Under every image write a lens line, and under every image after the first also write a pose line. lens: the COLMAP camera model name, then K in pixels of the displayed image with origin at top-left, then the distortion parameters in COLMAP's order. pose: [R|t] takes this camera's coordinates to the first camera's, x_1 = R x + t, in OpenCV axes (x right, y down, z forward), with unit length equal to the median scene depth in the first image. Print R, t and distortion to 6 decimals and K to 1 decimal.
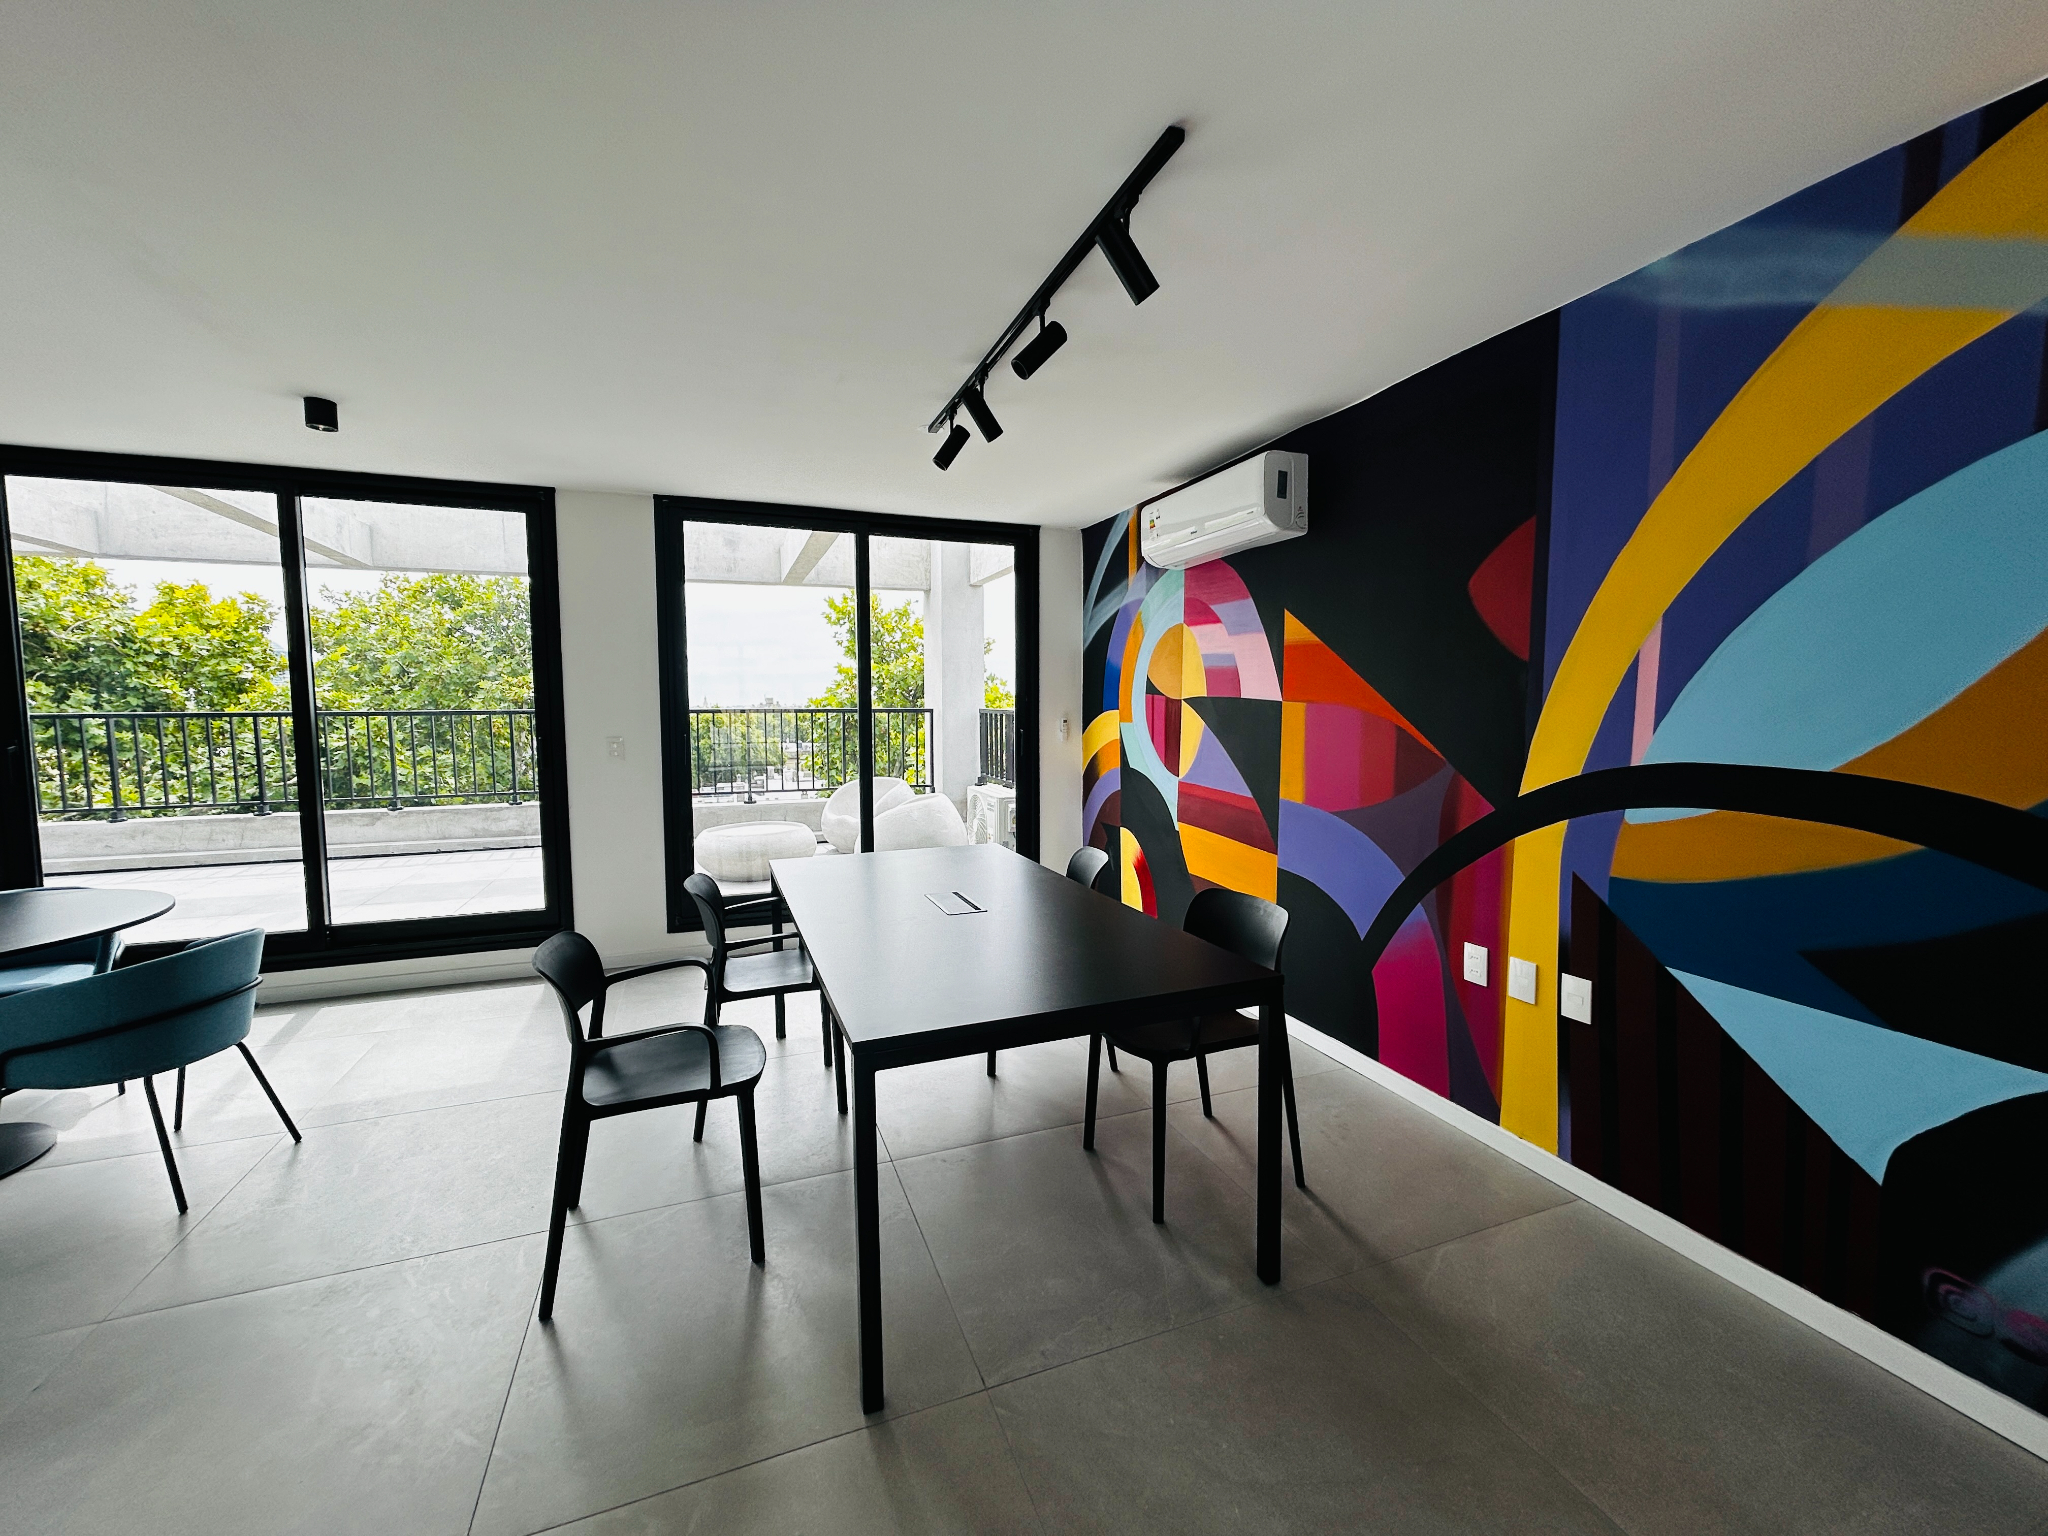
lens RADIAL K [[819.0, 0, 1011.2], [0, 819.0, 767.1], [0, 0, 1]] dist [-0.001247, 0.000654]
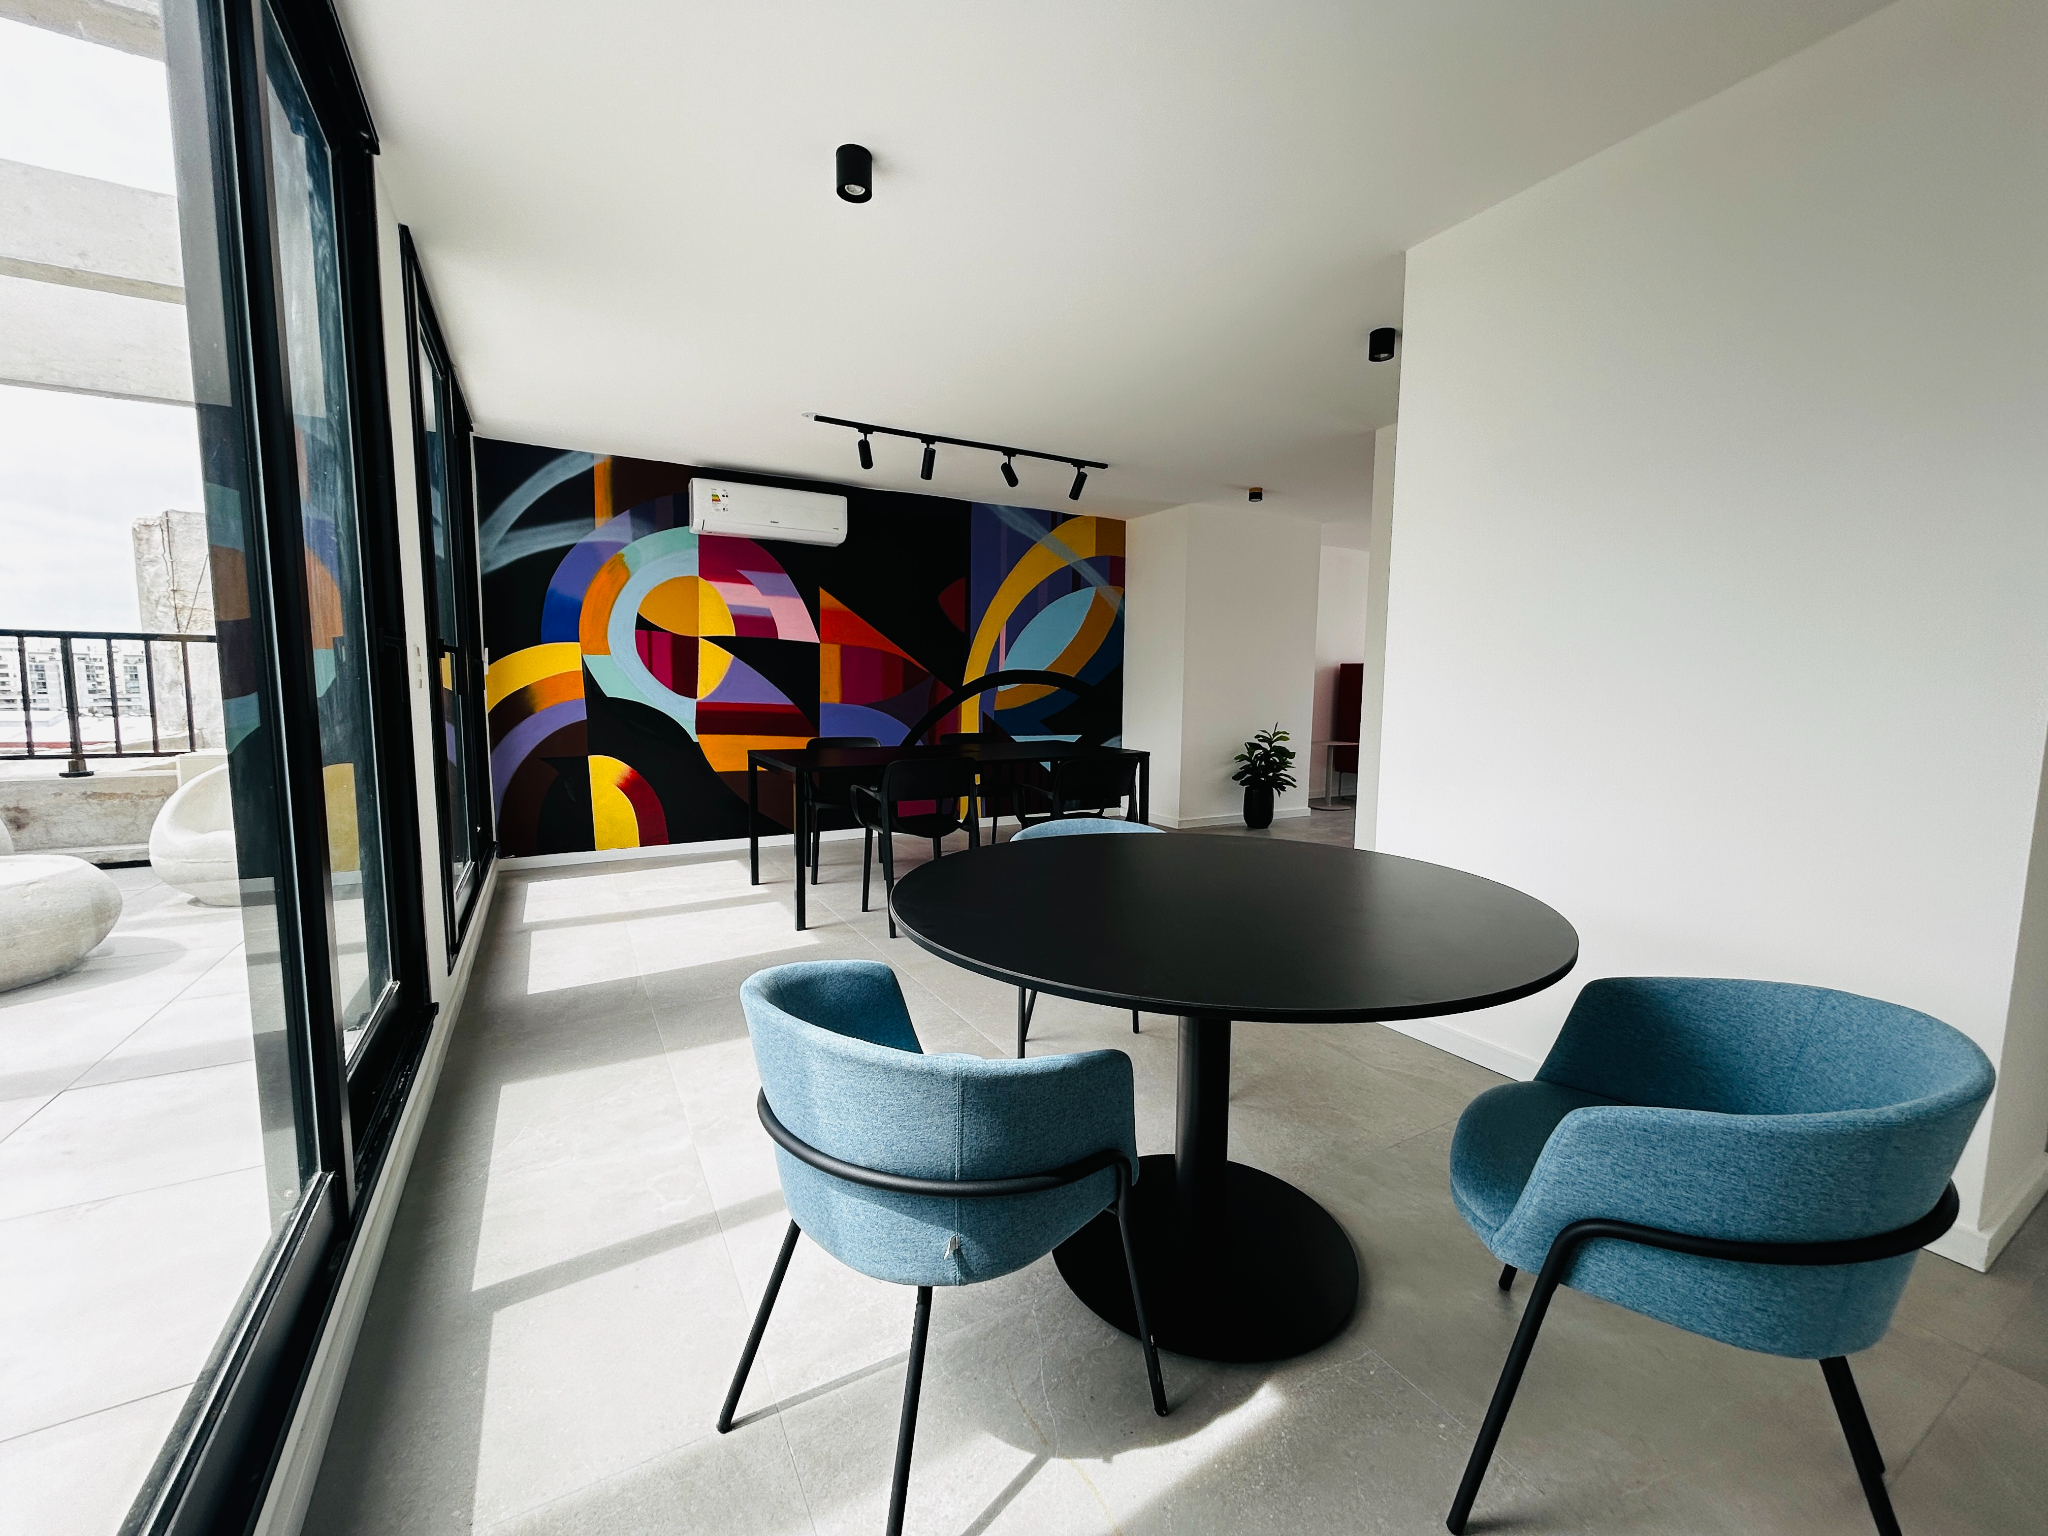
lens RADIAL K [[819.0, 0, 1026.3], [0, 819.0, 766.5], [0, 0, 1]] dist [-0.001247, 0.000654]
pose [[-0.154032, -0.092002, 0.983773, -1.072811], [0.068139, 0.992296, 0.103467, 0.018991], [-0.985714, 0.082971, -0.146576, 0.662419]]
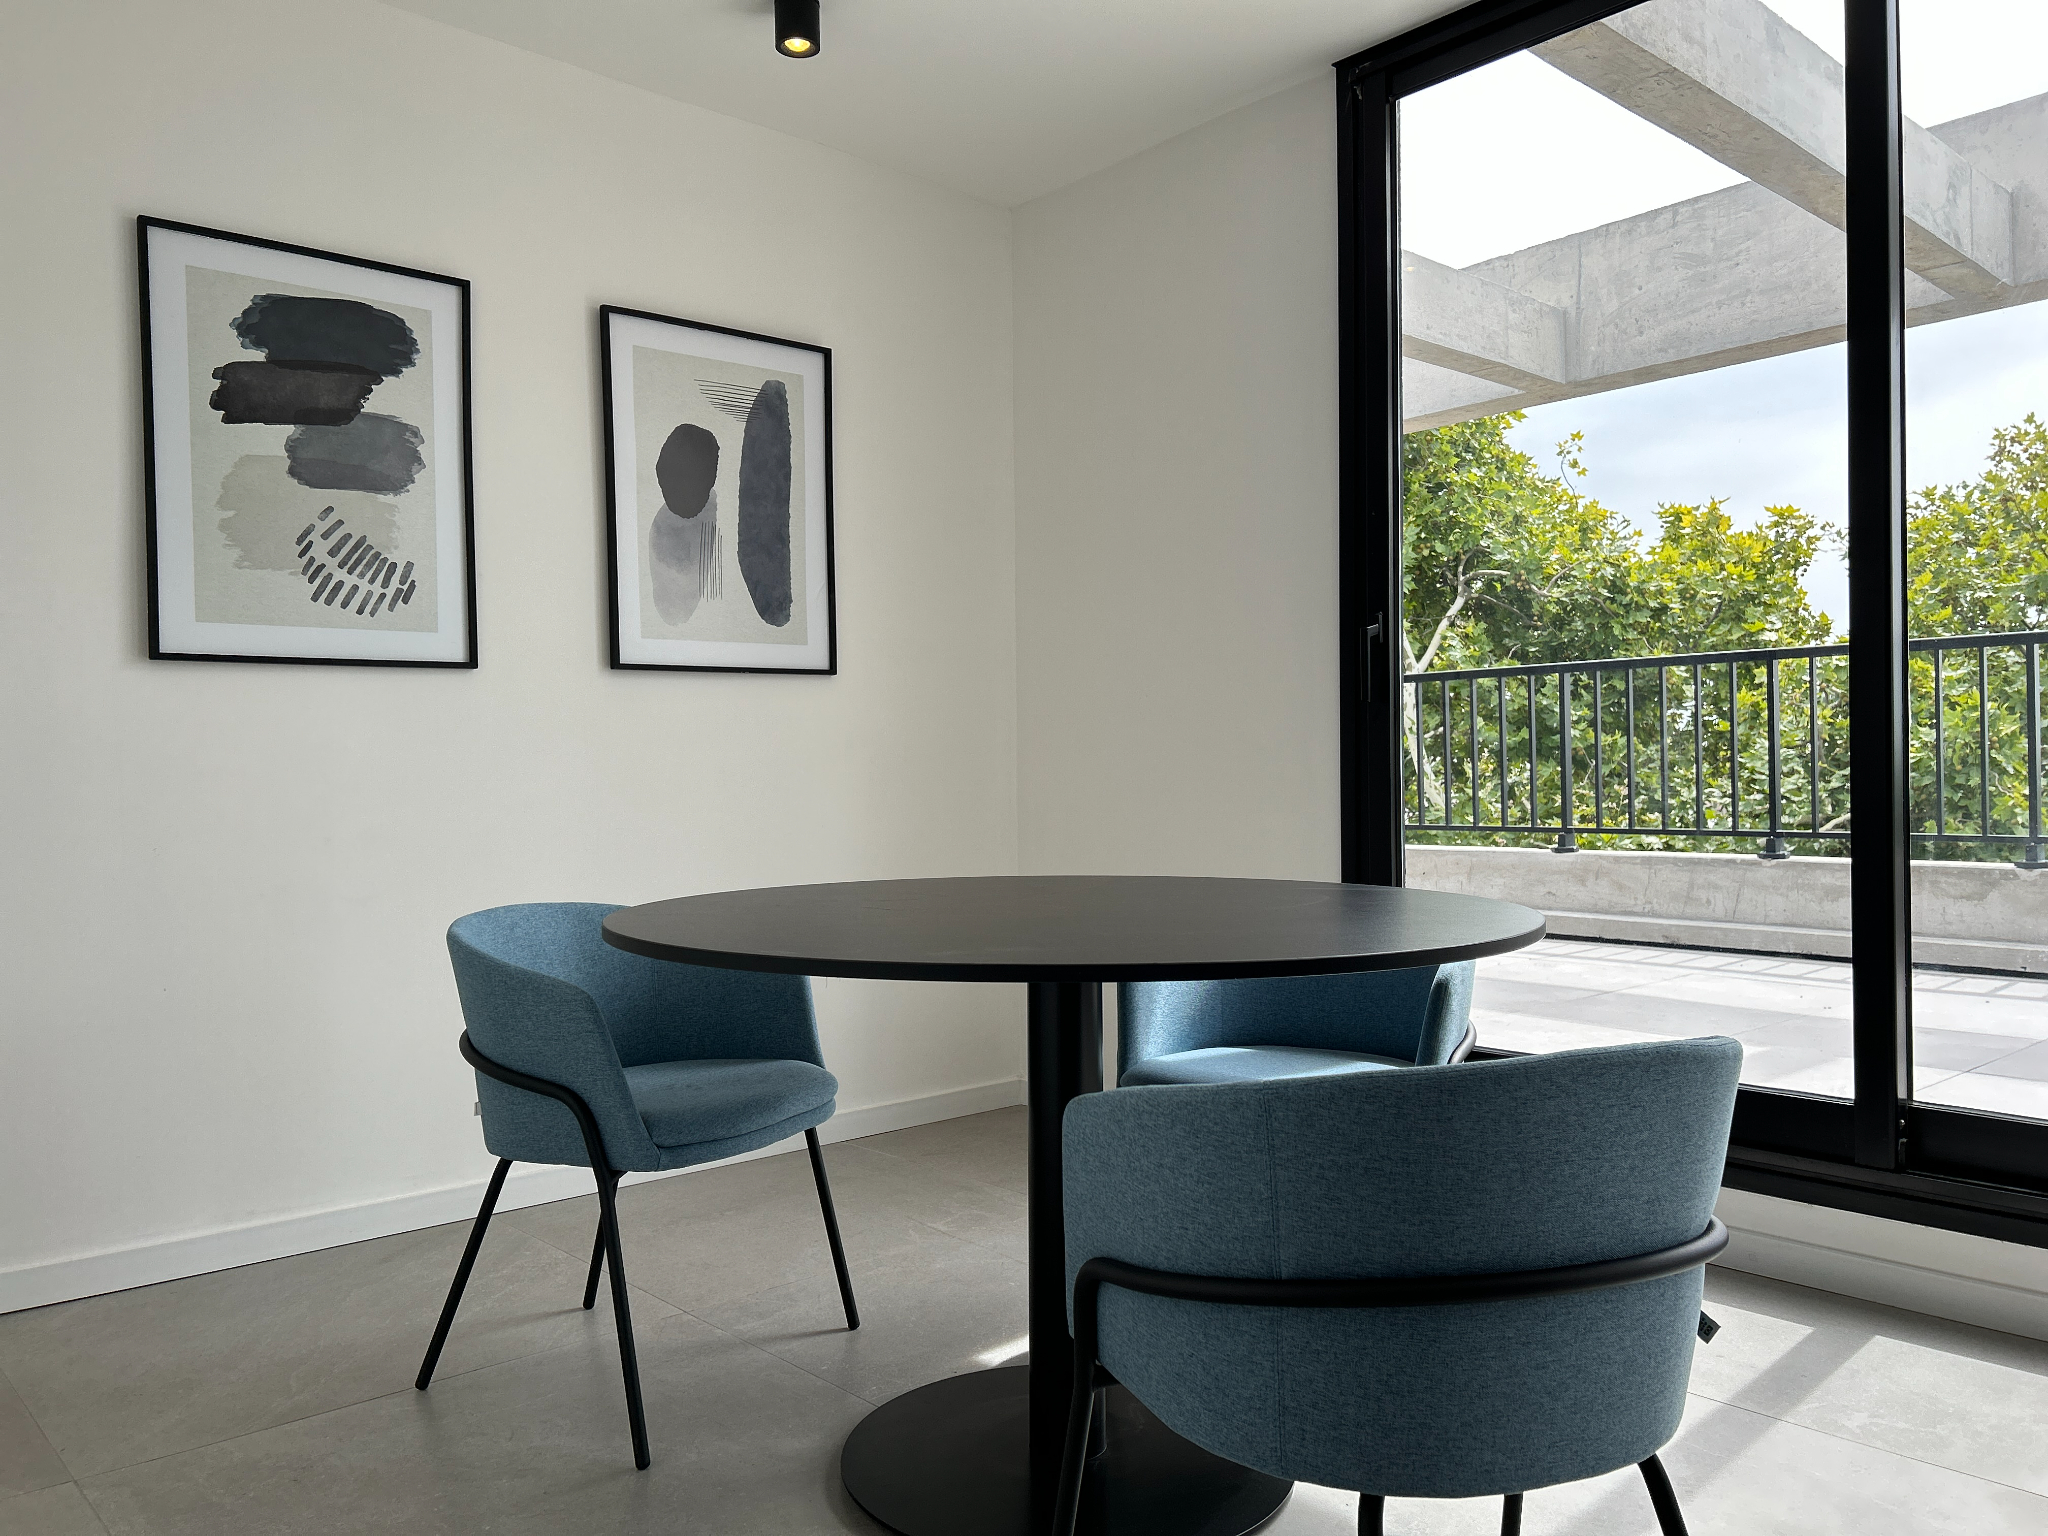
lens RADIAL K [[1547.5, 0, 1011.8], [0, 1547.5, 756.2], [0, 0, 1]] dist [0.076926, 0.006668]
pose [[0.358108, -0.005751, -0.933662, -0.304894], [-0.059791, 0.997787, -0.029079, 0.079909], [0.931764, 0.066238, 0.356972, 0.356391]]
